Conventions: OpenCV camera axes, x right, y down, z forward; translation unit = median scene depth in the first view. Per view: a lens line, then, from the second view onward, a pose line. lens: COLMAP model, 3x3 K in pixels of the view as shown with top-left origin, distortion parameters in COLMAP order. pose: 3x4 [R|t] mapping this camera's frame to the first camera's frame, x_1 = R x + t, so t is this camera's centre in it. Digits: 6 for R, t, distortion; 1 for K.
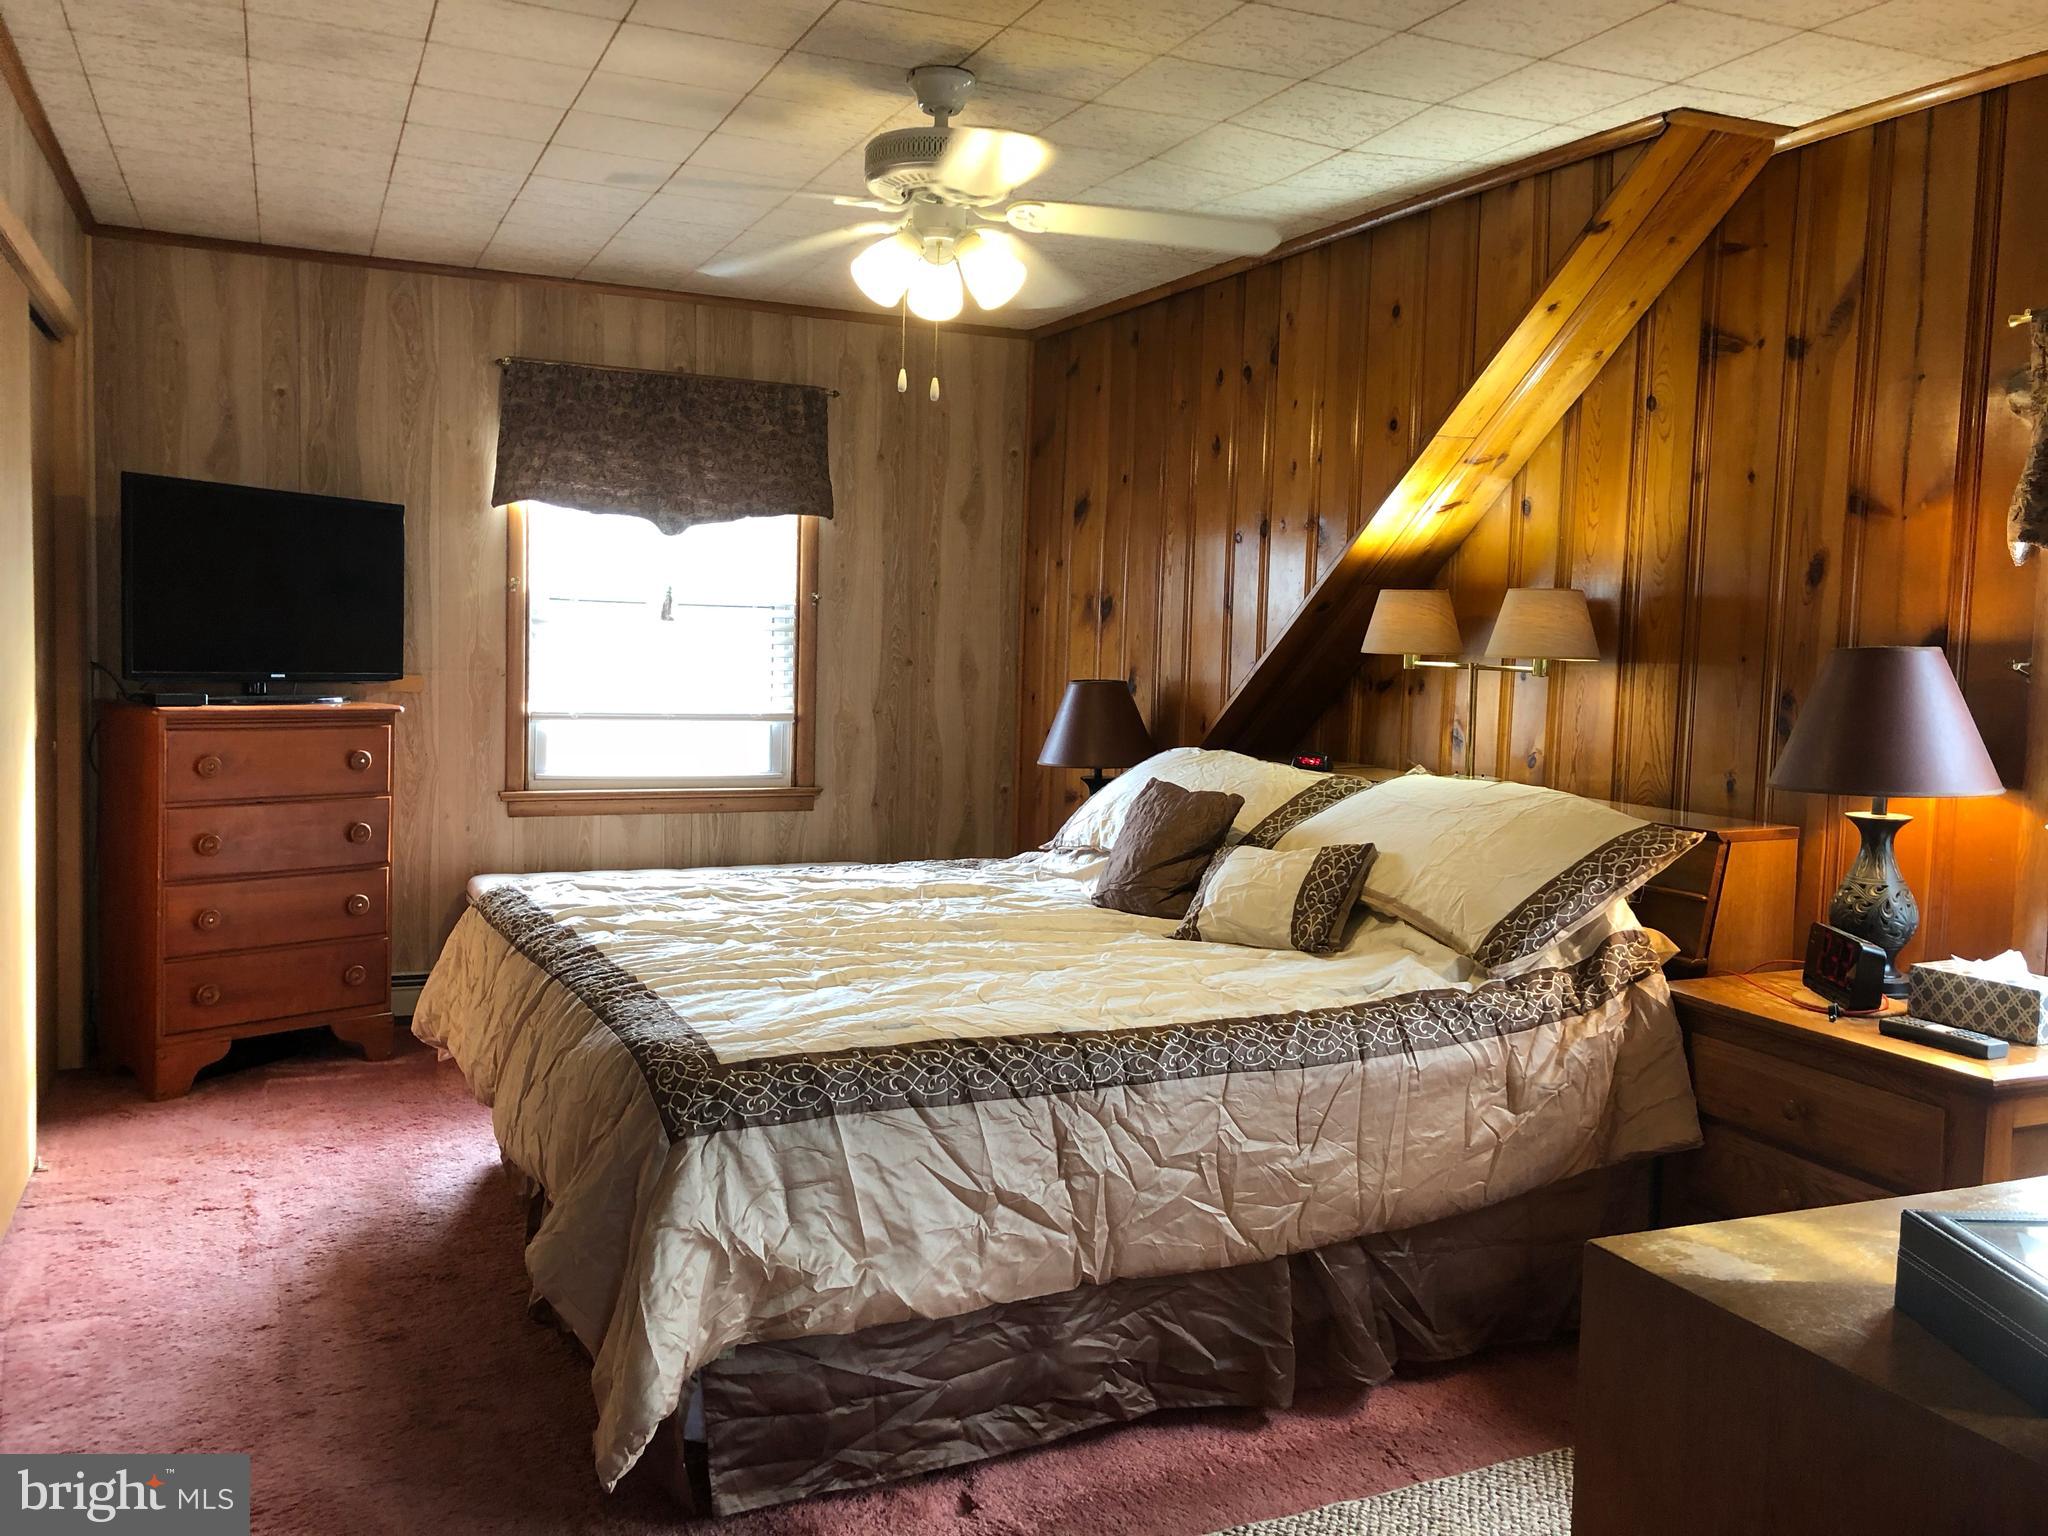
lens RADIAL K [[1683.6, 0, 1012.1], [0, 1683.6, 763.0], [0, 0, 1]] dist [0.026860, -0.025145]
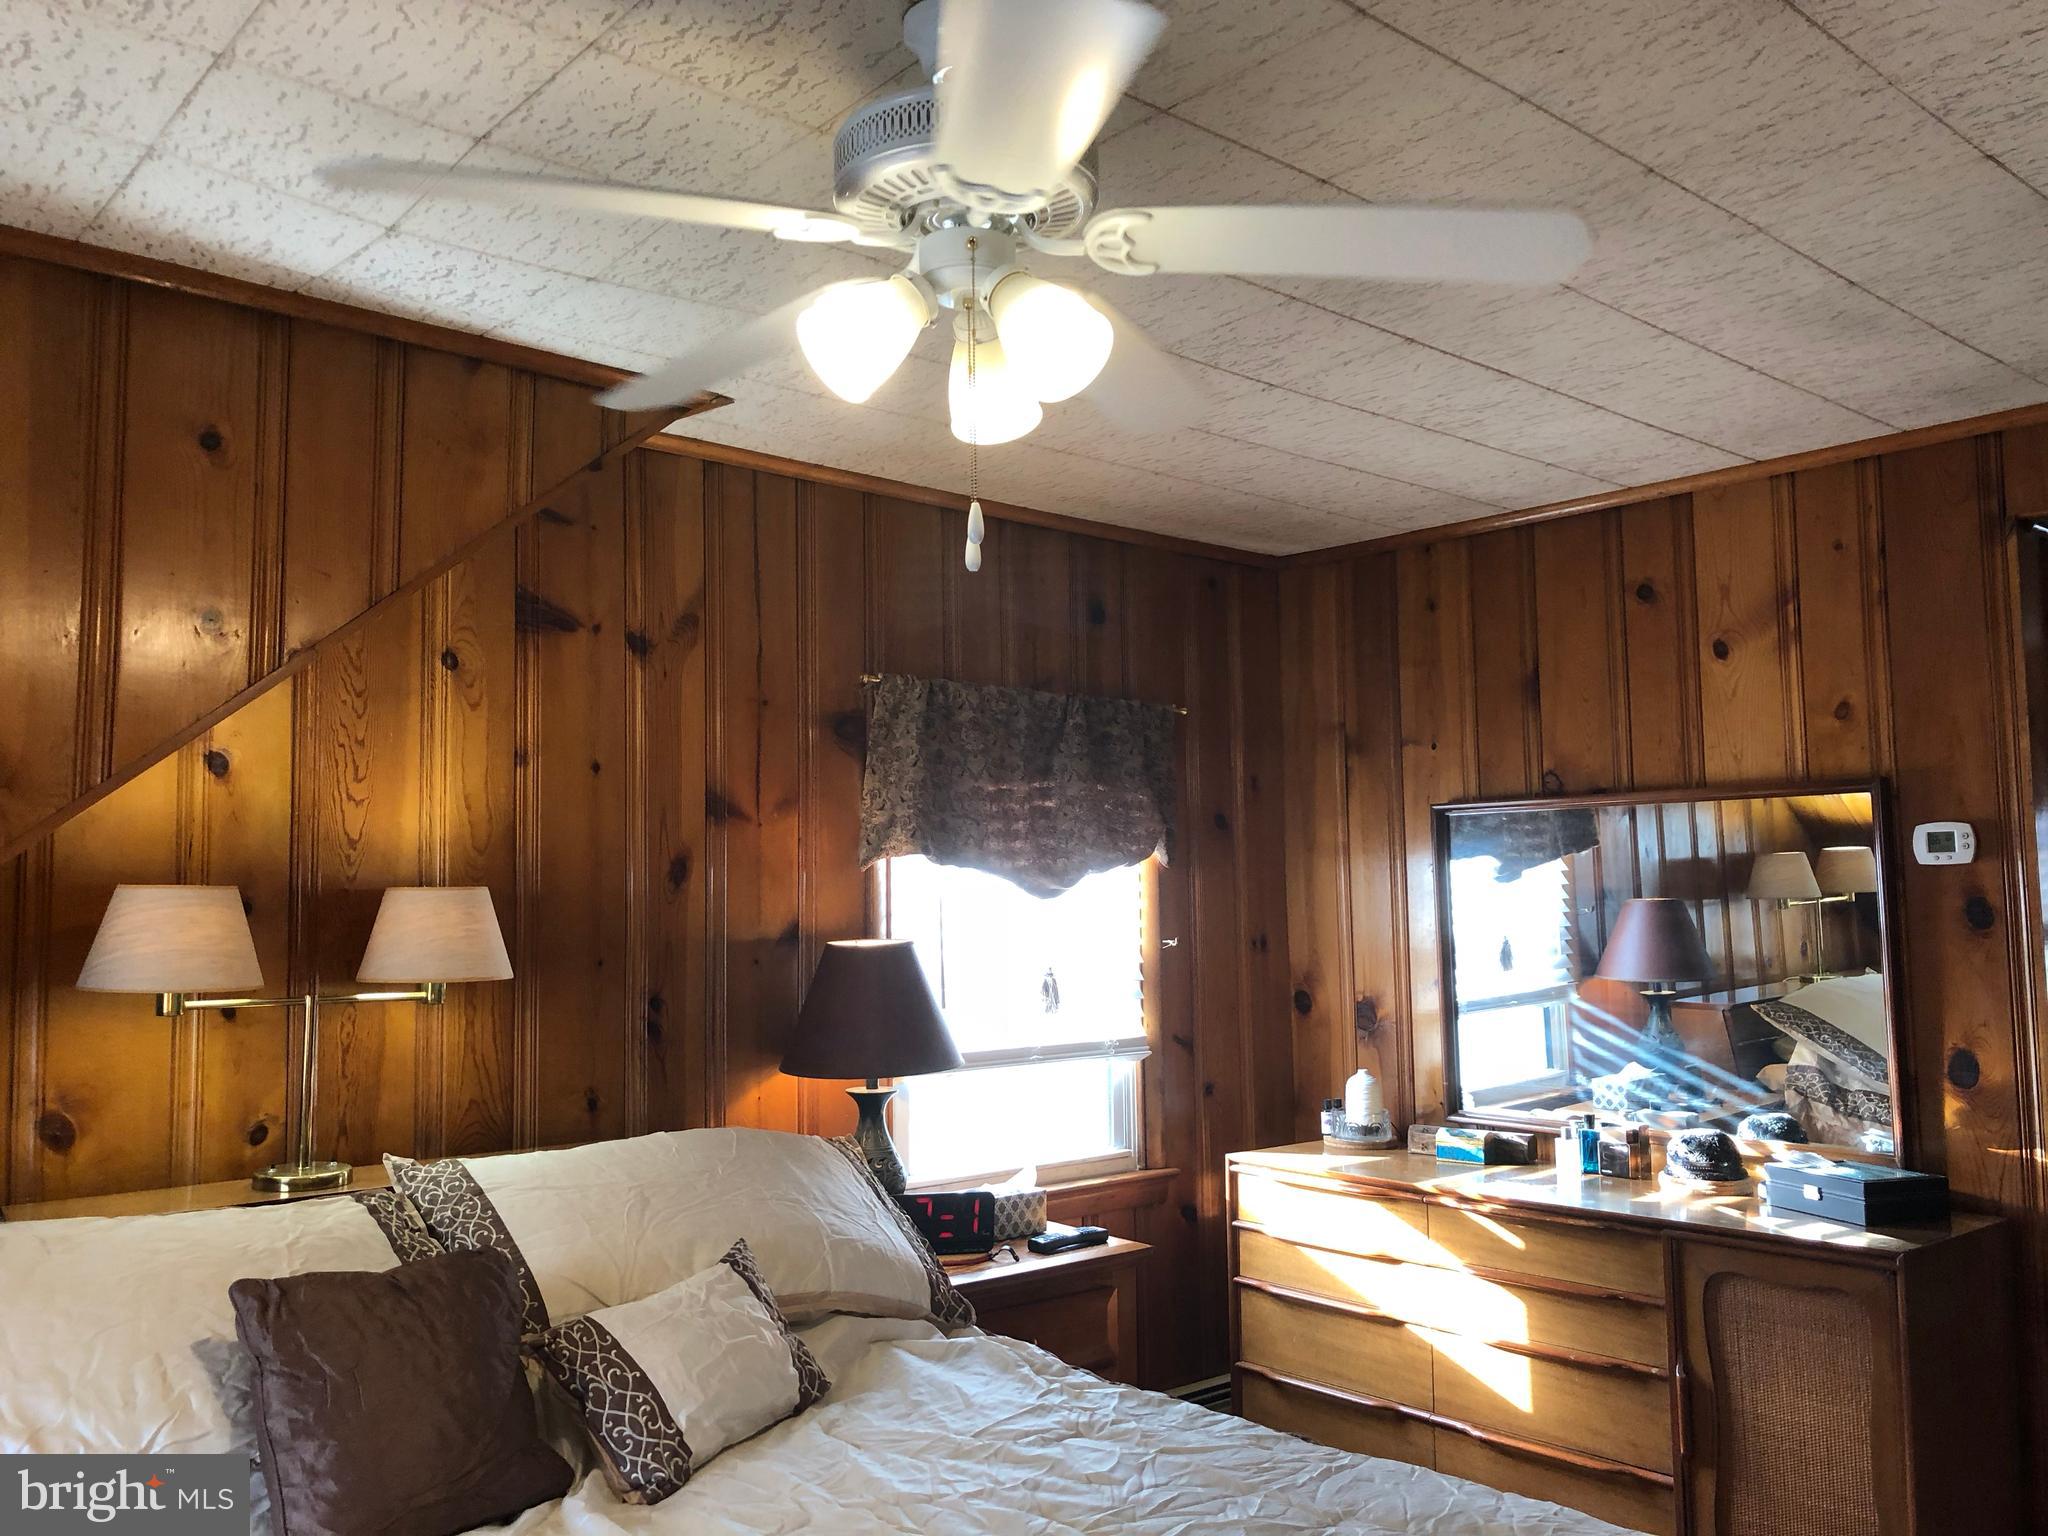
lens RADIAL K [[1683.6, 0, 1012.1], [0, 1683.6, 763.0], [0, 0, 1]] dist [0.026860, -0.025145]
pose [[-0.290917, 0.061025, 0.954800, -0.519576], [0.081752, 0.995899, -0.038743, -0.116130], [-0.953249, 0.066786, -0.294713, 1.051871]]
